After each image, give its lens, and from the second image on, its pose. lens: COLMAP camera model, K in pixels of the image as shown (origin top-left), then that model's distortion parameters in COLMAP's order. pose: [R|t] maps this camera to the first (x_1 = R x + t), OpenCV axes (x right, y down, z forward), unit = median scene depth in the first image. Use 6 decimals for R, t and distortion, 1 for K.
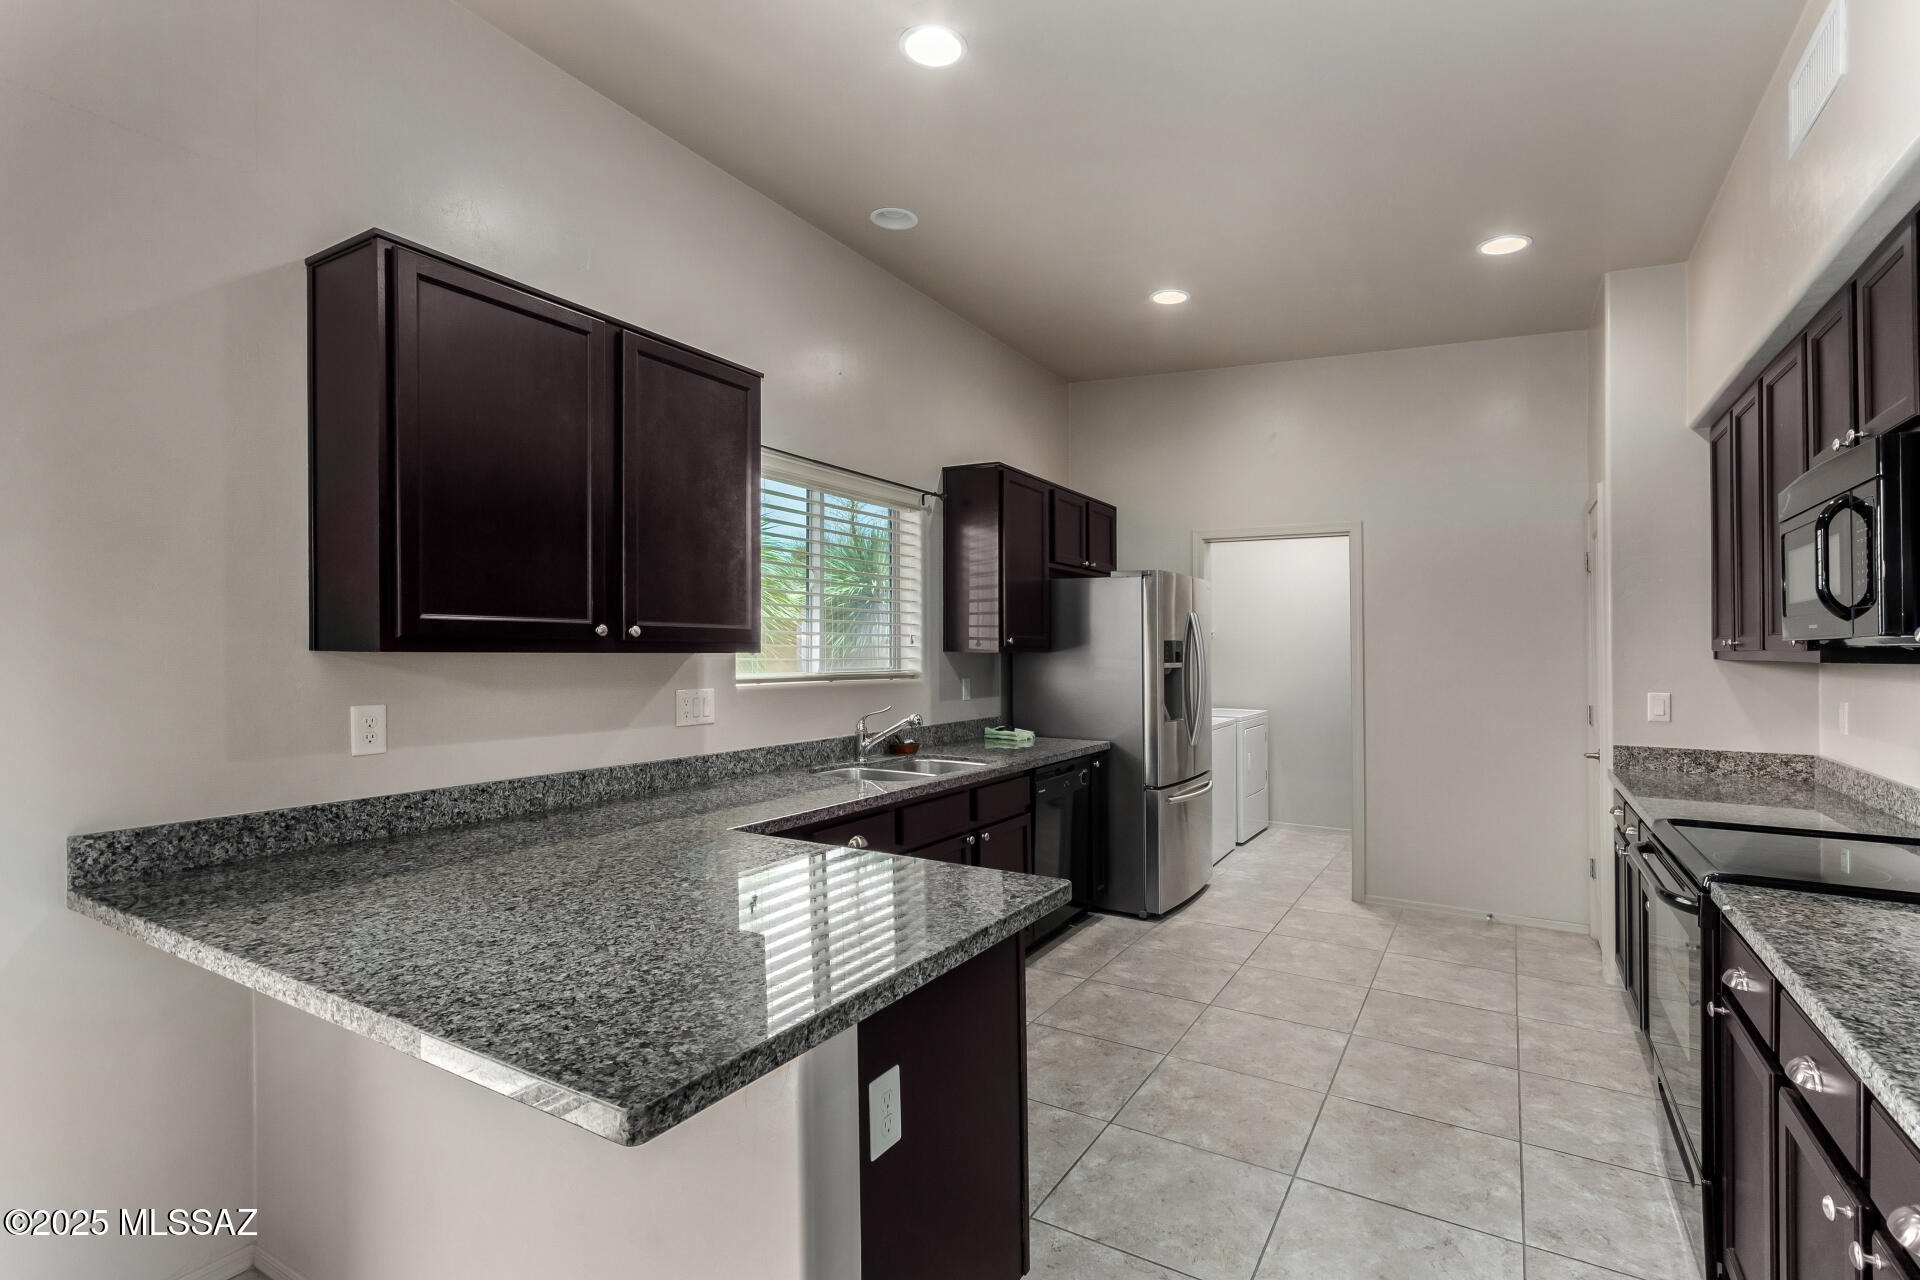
lens RADIAL K [[903.7, 0, 968.6], [0, 903.7, 638.2], [0, 0, 1]] dist [0.003657, 0.002079]
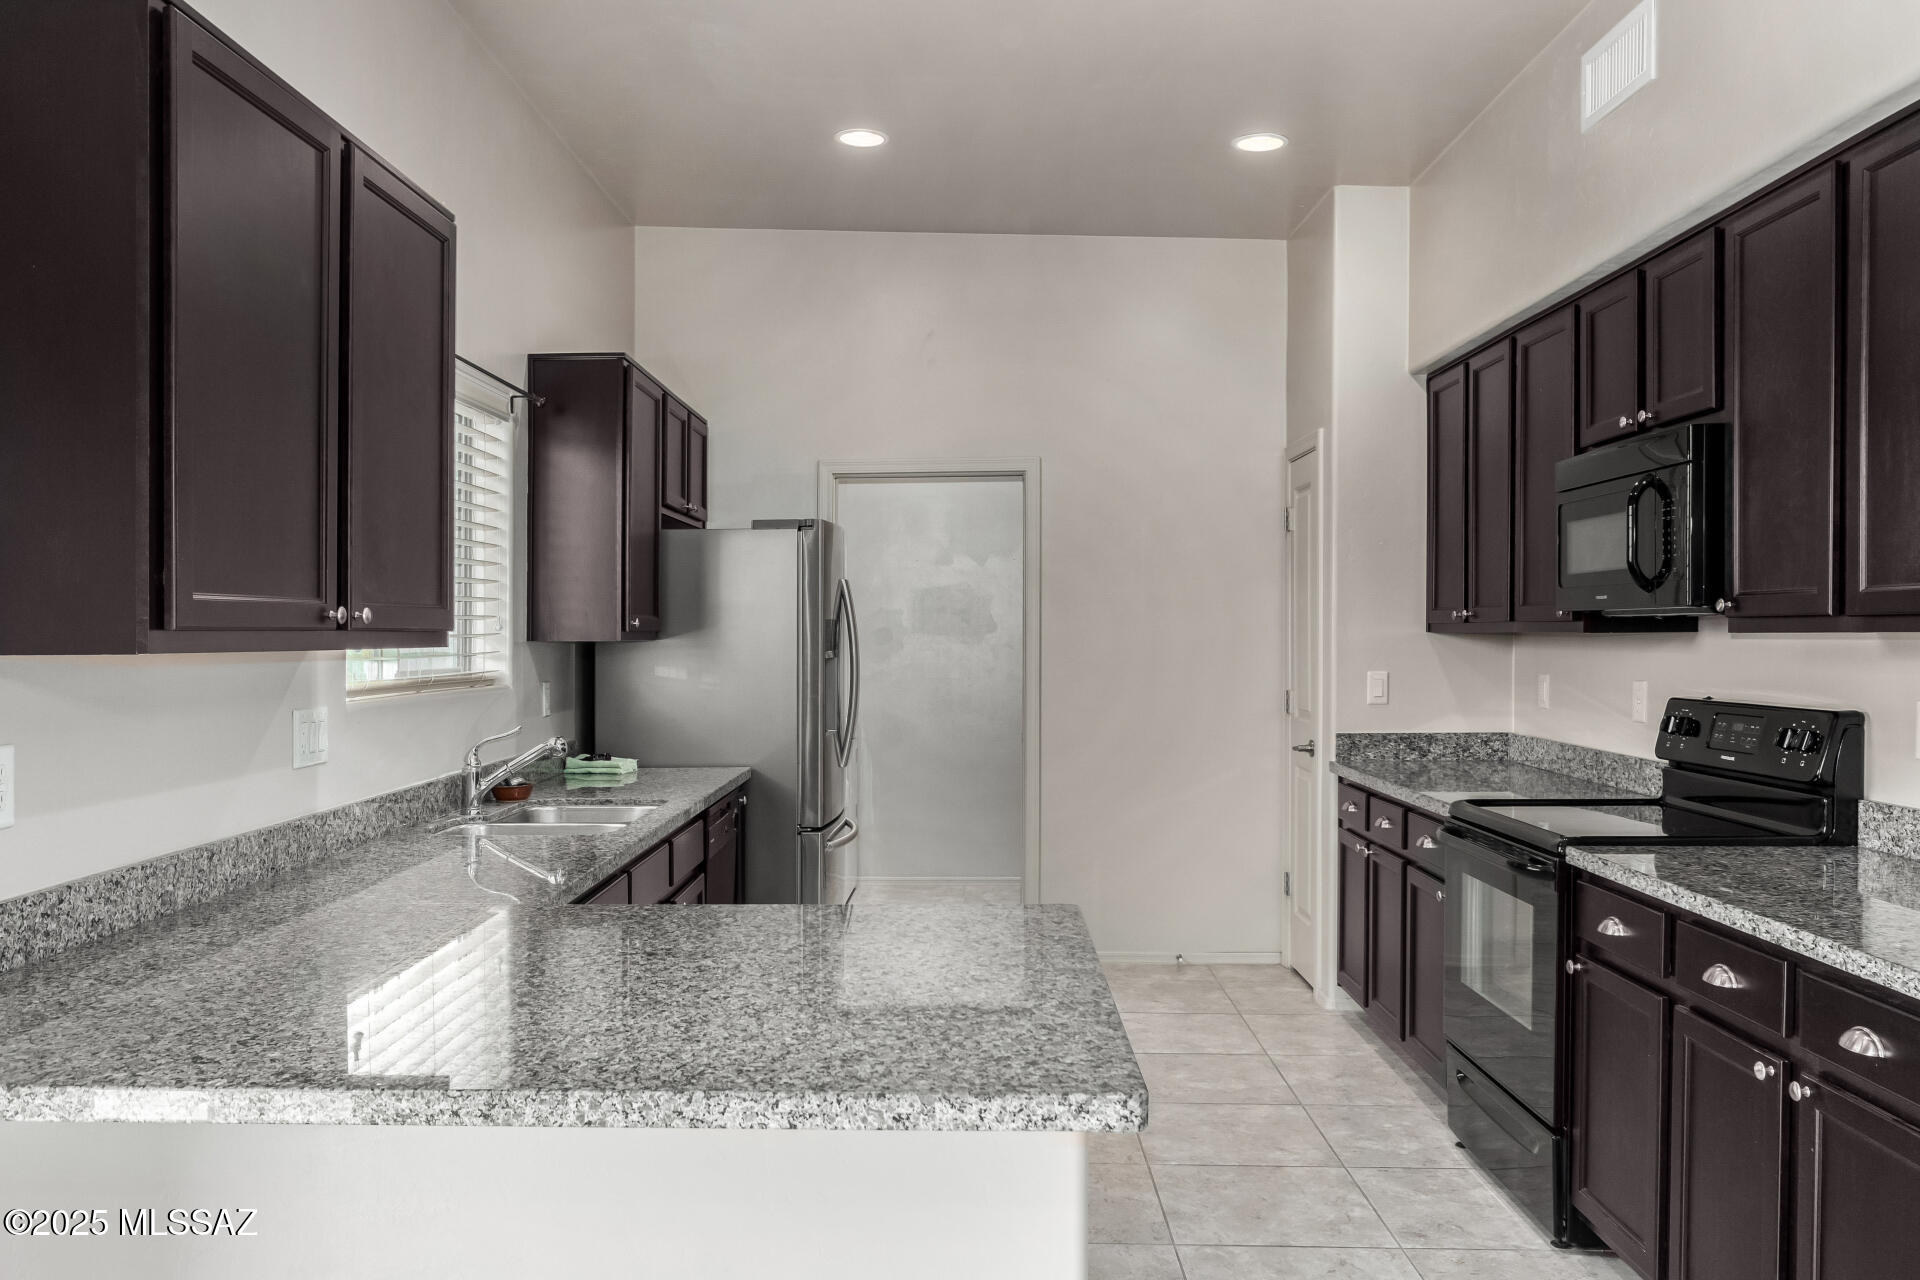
lens RADIAL K [[1516.5, 0, 892.0], [0, 1516.5, 653.6], [0, 0, 1]] dist [-0.004484, 0.002762]
pose [[0.885126, -0.024073, 0.464728, -0.420039], [0.012344, 0.999524, 0.028265, -0.005473], [-0.465188, -0.019281, 0.885002, -0.104932]]
